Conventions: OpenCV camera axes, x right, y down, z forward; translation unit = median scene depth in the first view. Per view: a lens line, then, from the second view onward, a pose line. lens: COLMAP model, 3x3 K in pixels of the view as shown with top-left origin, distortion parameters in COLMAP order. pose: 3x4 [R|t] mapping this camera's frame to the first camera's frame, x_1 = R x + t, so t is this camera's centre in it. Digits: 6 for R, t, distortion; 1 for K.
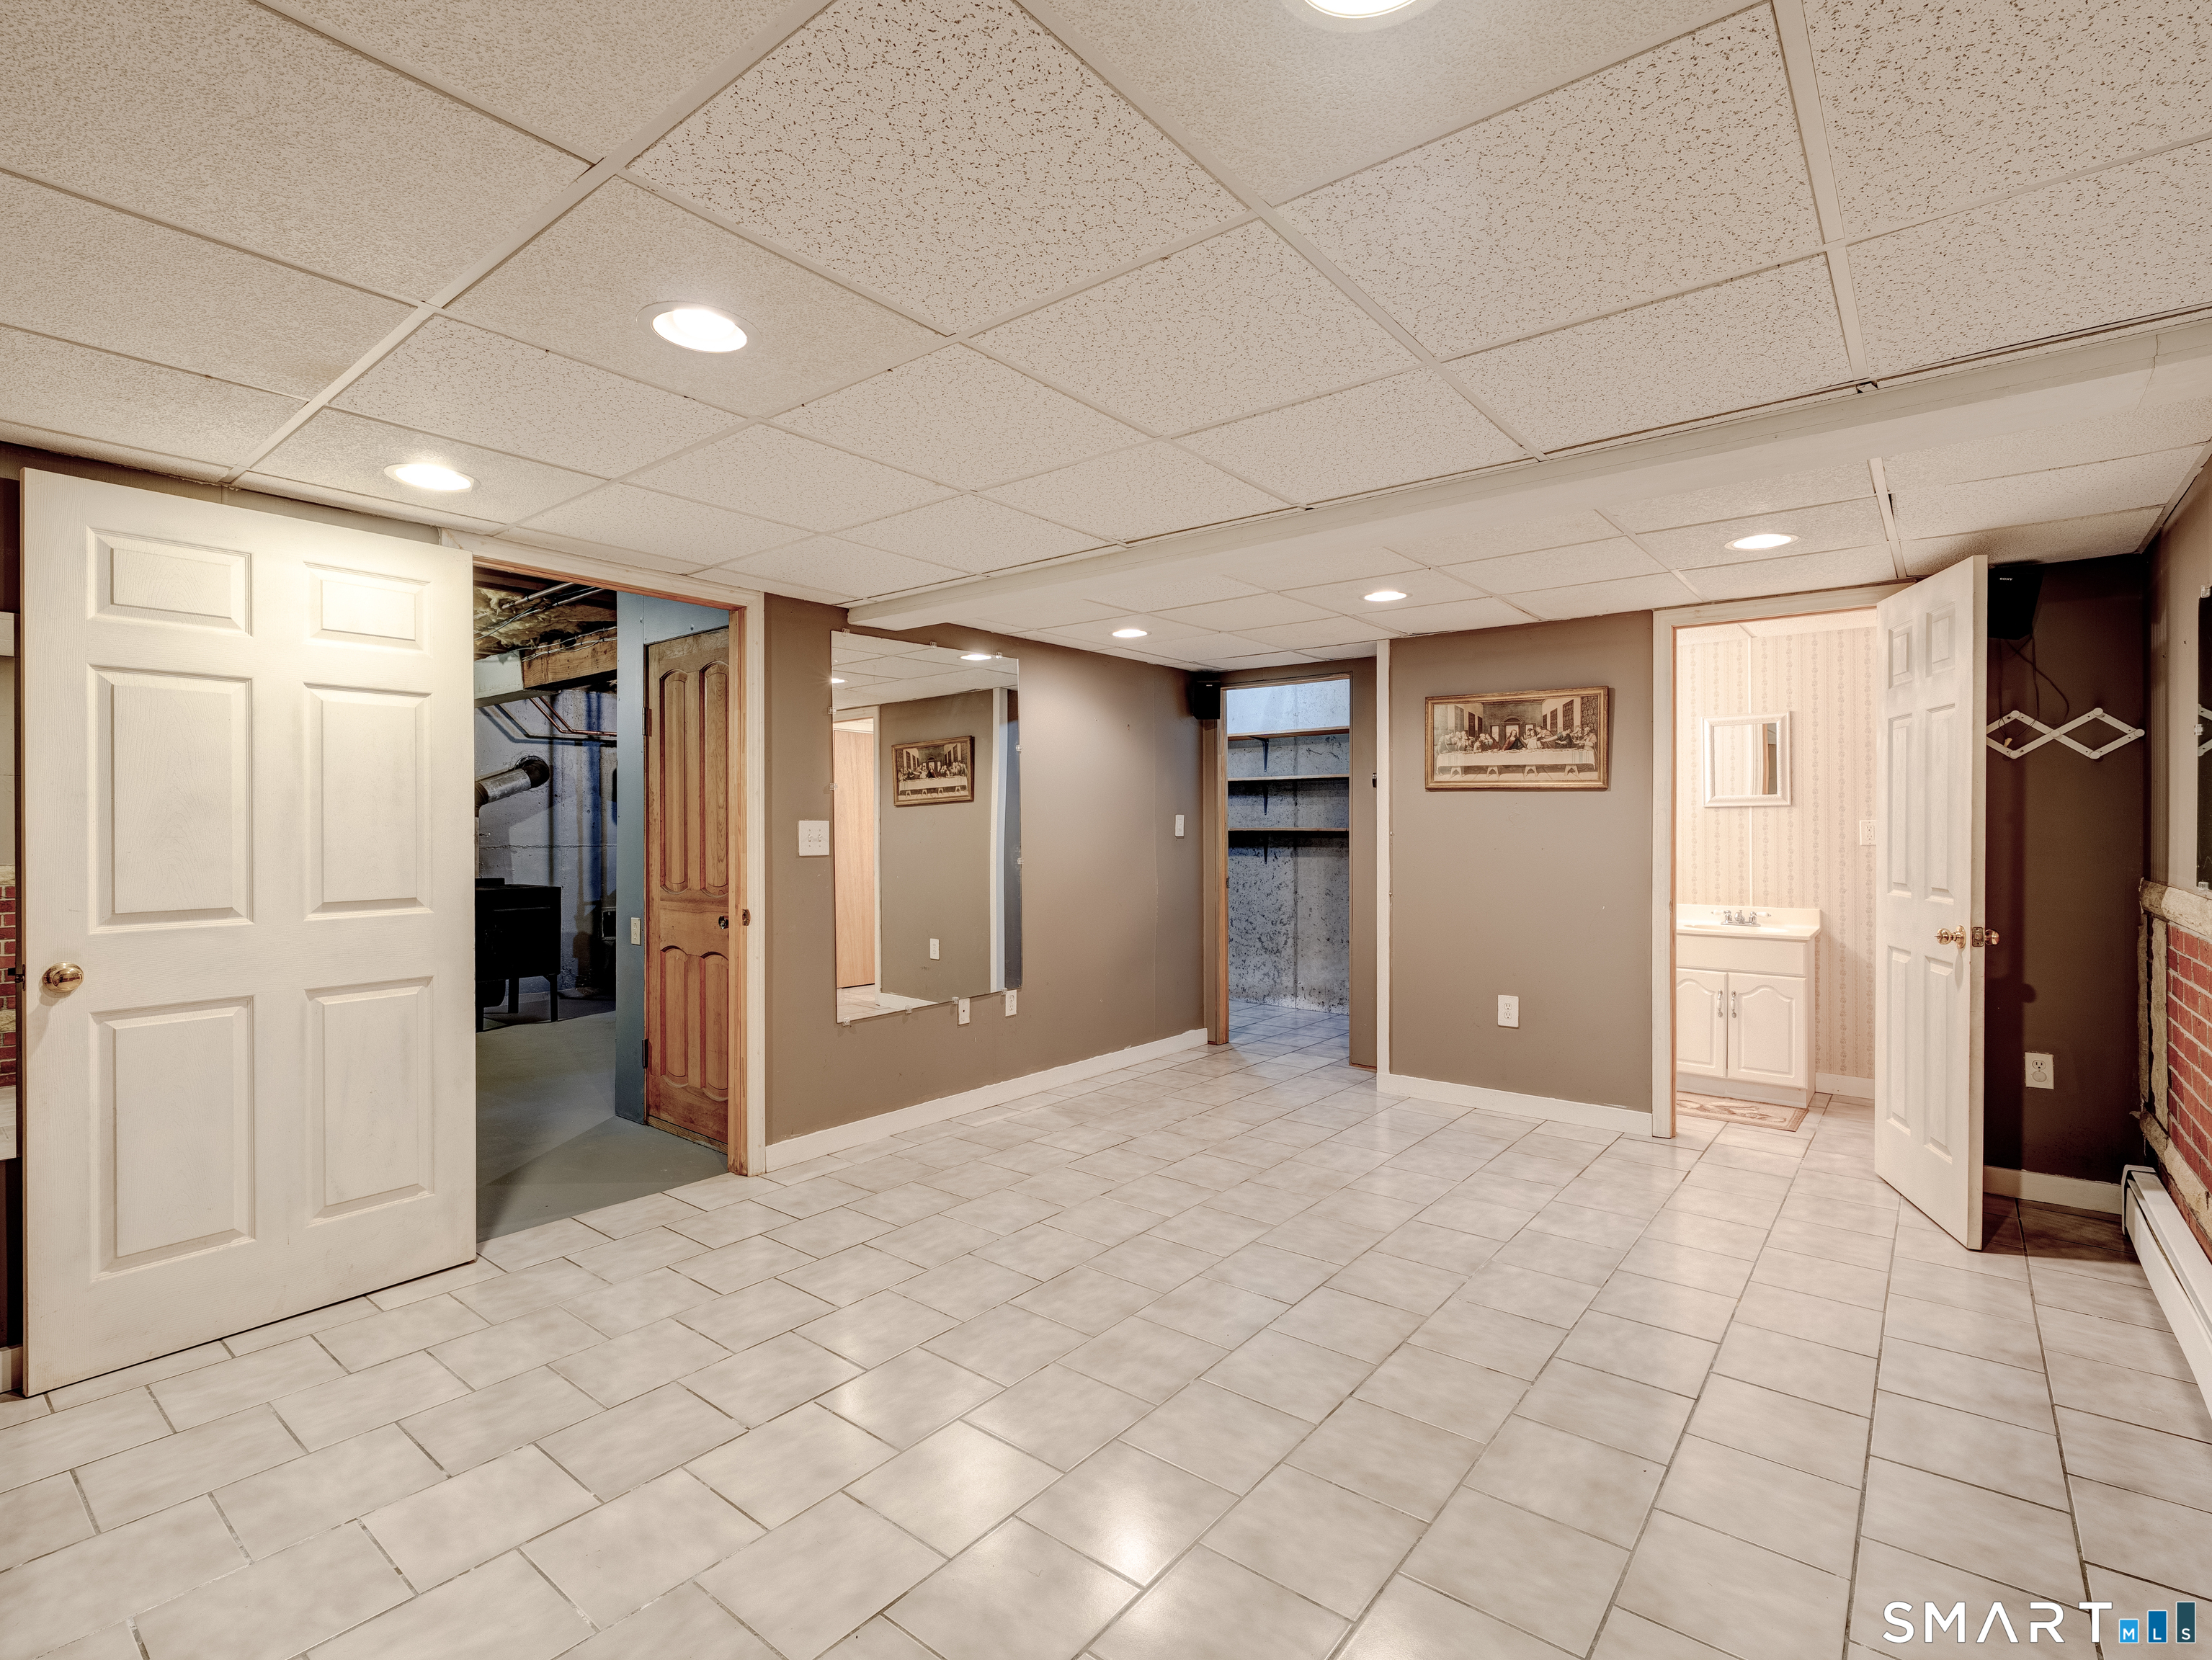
lens RADIAL K [[1041.2, 0, 1110.9], [0, 1041.2, 828.8], [0, 0, 1]] dist [-0.002920, -0.000122]
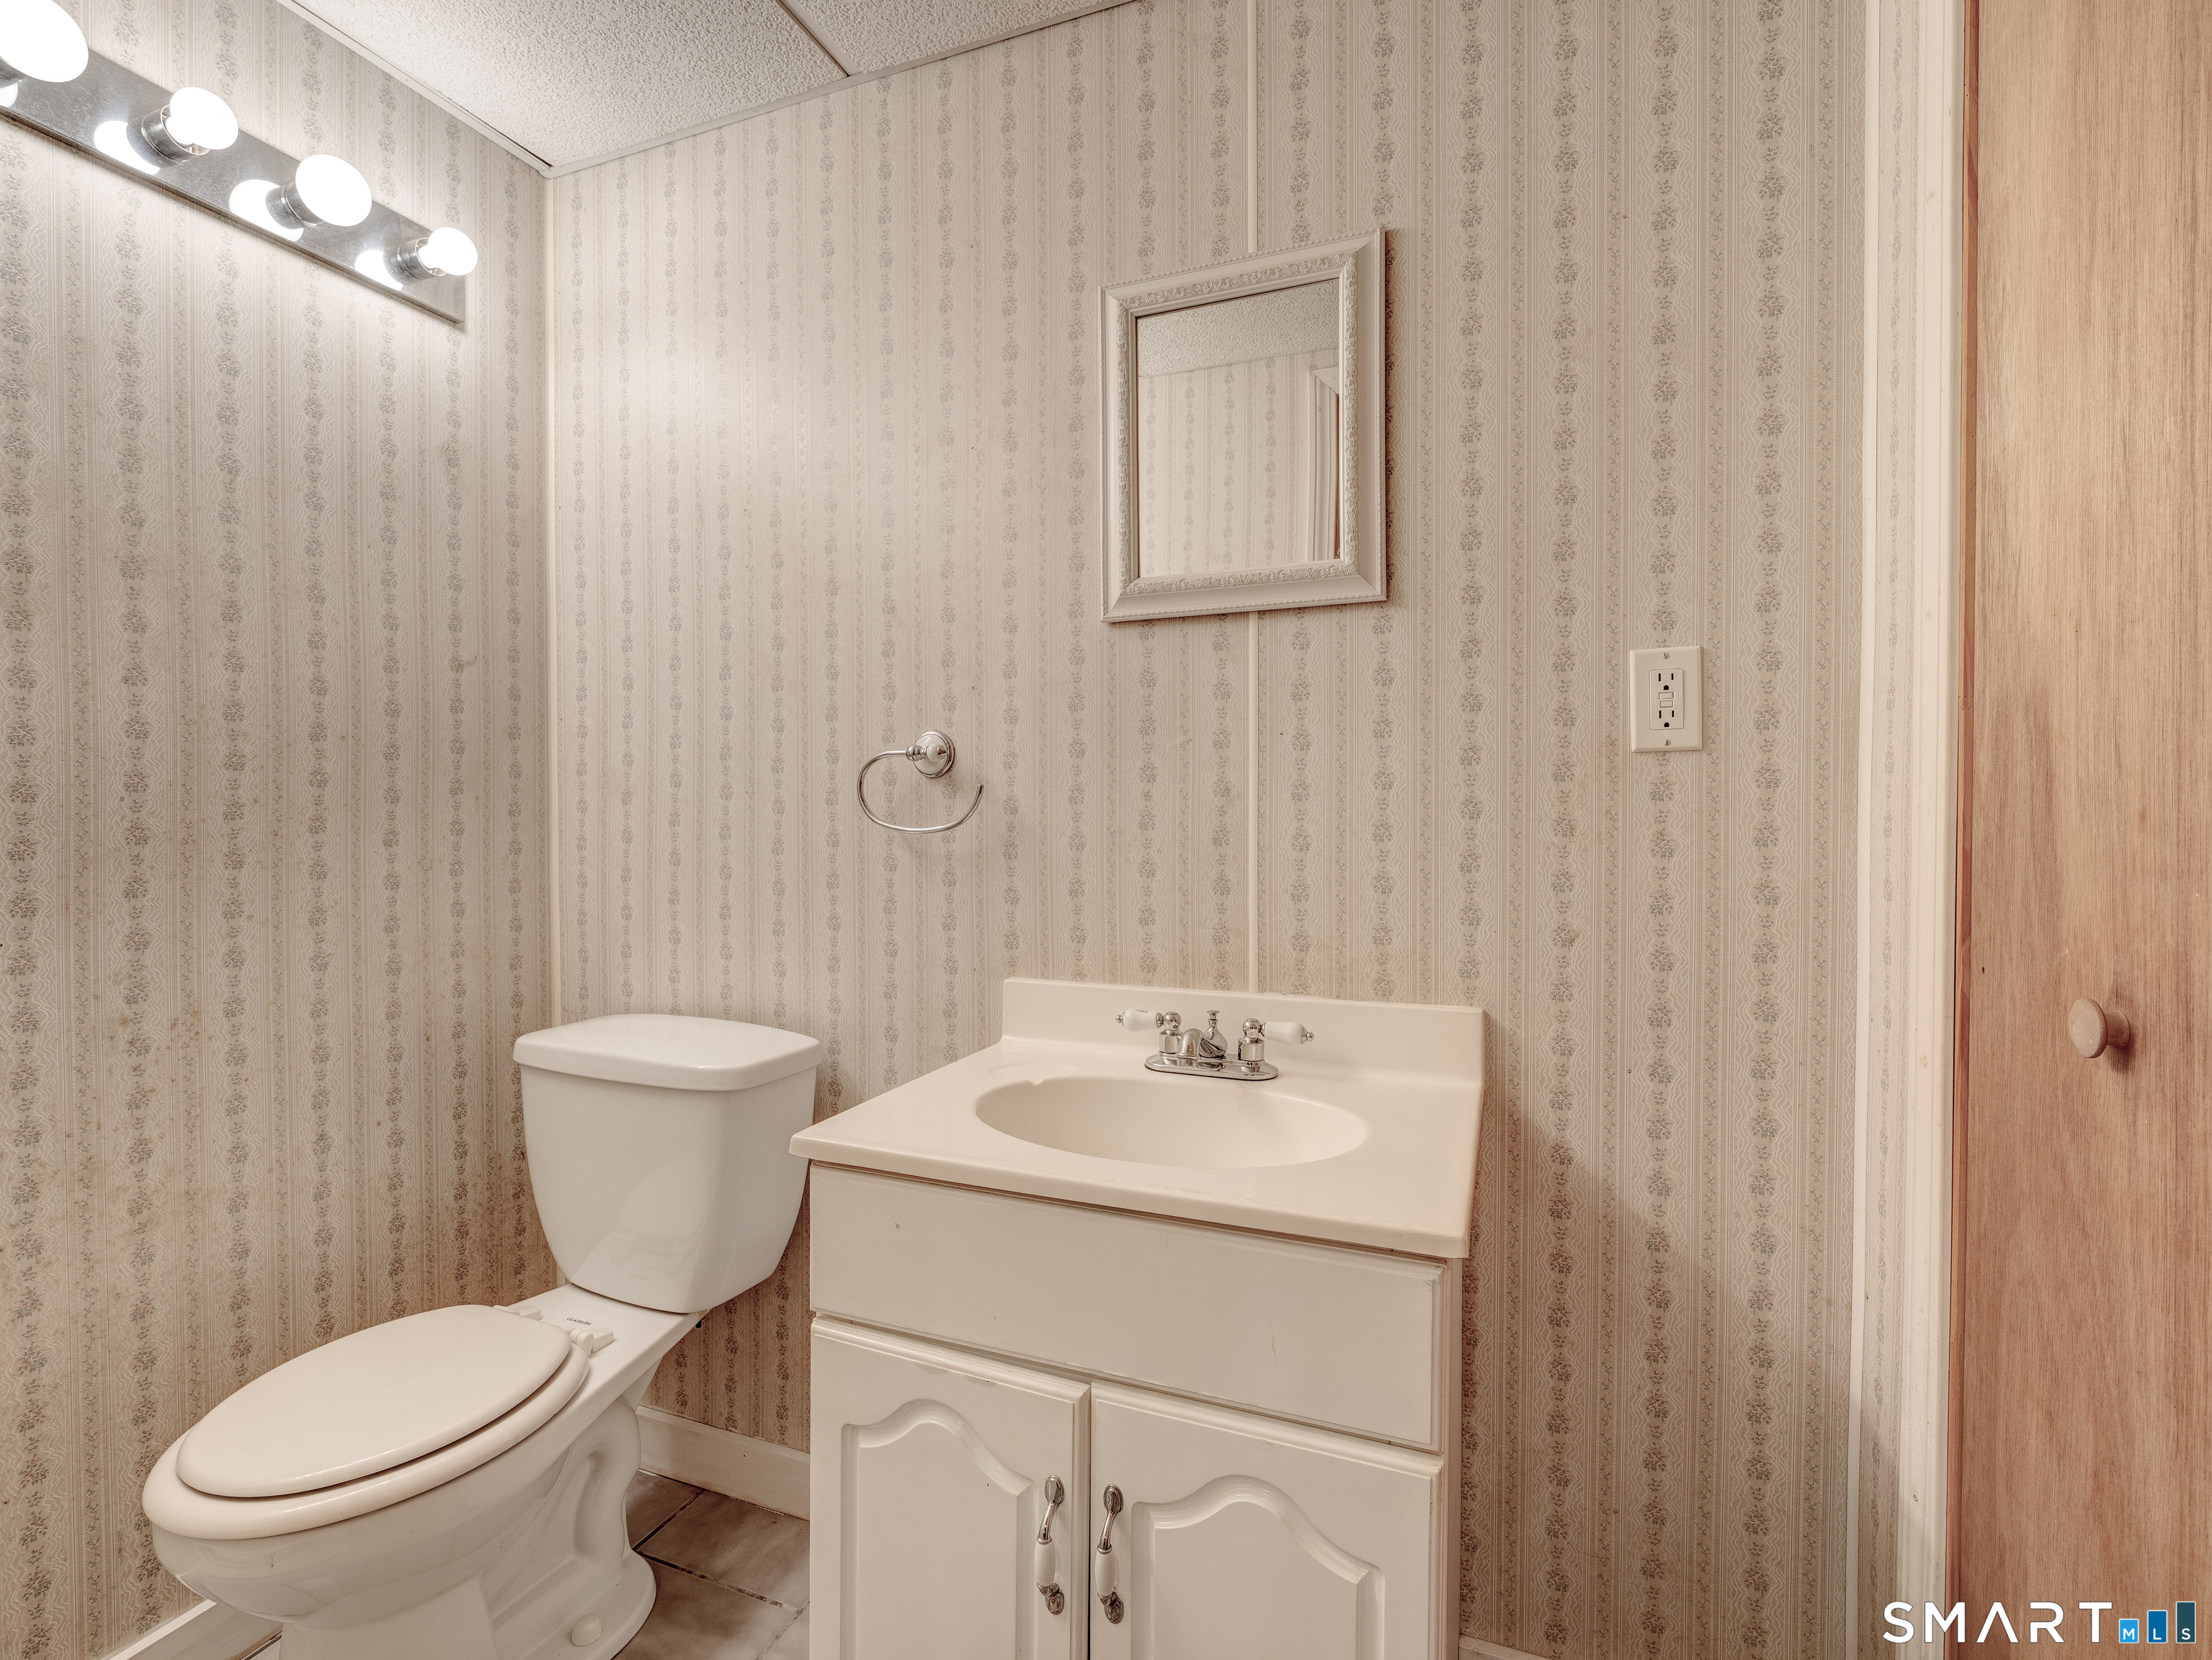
lens RADIAL K [[1041.2, 0, 1098.9], [0, 1041.2, 828.5], [0, 0, 1]] dist [-0.002920, -0.000122]
pose [[0.955303, 0.002184, 0.295622, 0.511879], [-0.005269, 0.999940, 0.009642, 0.031384], [-0.295583, -0.010769, 0.955256, 0.777039]]
